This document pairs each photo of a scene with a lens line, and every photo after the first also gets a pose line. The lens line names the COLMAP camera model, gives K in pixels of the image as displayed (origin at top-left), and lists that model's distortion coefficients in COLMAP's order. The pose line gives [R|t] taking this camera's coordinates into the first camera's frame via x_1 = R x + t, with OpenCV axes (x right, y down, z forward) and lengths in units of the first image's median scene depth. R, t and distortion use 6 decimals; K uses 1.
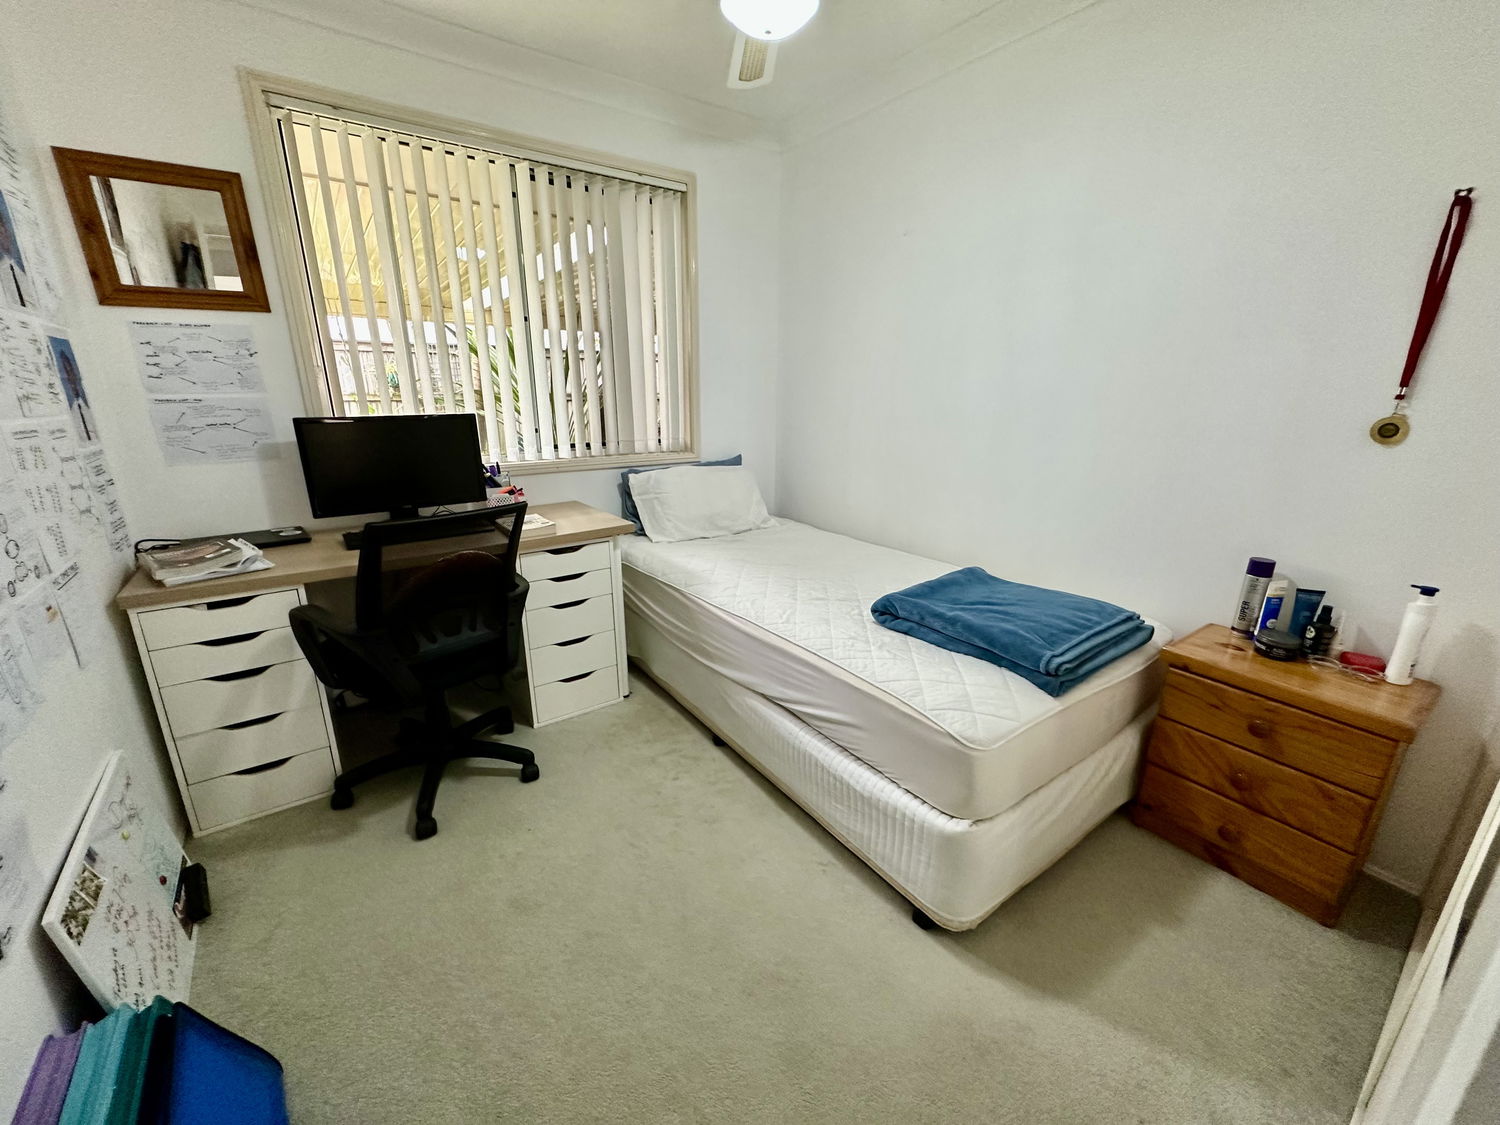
lens RADIAL K [[596.0, 0, 740.9], [0, 596.0, 565.0], [0, 0, 1]] dist [-0.005989, 0.000856]
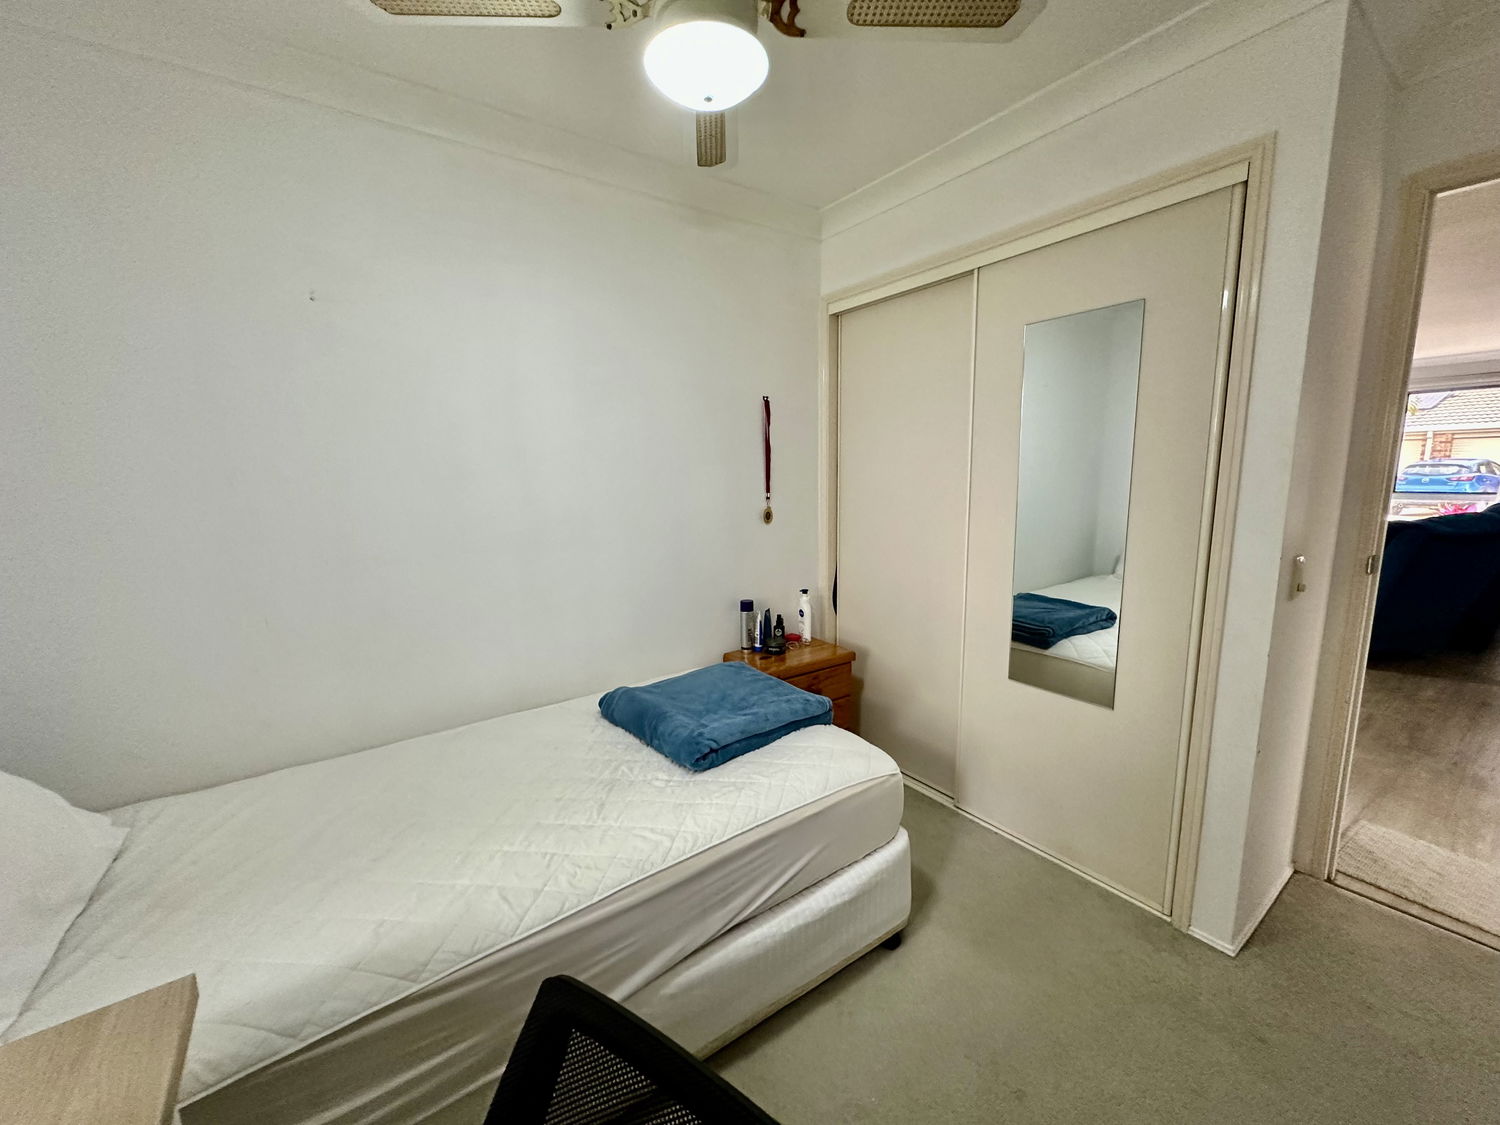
lens RADIAL K [[596.0, 0, 739.1], [0, 596.0, 565.0], [0, 0, 1]] dist [-0.005989, 0.000856]
pose [[0.010064, -0.163113, 0.986556, -0.657674], [0.307315, 0.939362, 0.152175, -0.340853], [-0.951555, 0.301652, 0.059580, 0.884821]]
